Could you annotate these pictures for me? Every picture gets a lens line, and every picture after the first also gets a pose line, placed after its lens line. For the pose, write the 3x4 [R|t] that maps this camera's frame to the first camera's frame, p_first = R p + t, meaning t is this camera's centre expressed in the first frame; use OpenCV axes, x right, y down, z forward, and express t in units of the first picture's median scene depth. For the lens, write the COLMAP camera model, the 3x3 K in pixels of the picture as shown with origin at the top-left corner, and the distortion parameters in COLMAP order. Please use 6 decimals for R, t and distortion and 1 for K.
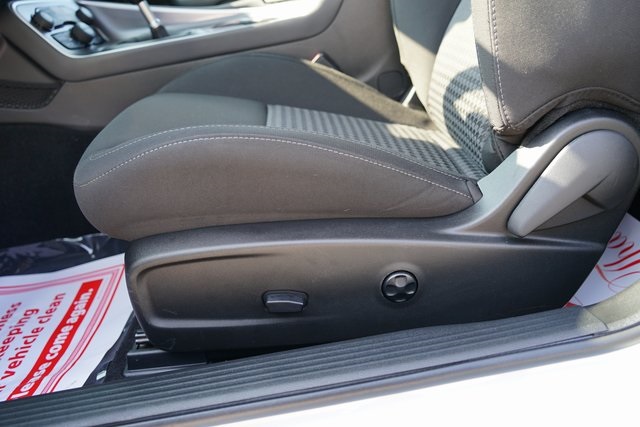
lens RADIAL K [[528.2, 0, 318.7], [0, 528.2, 213.6], [0, 0, 1]] dist [-0.026533, 0.018193]
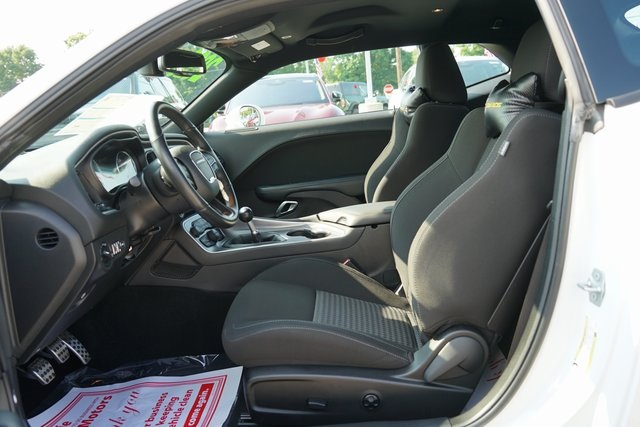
lens RADIAL K [[528.2, 0, 321.6], [0, 528.2, 215.0], [0, 0, 1]] dist [-0.026533, 0.018193]
pose [[0.994399, 0.065310, -0.083097, 0.059004], [-0.080916, 0.976238, -0.201027, -0.109752], [0.067993, 0.206625, 0.976055, -0.889989]]
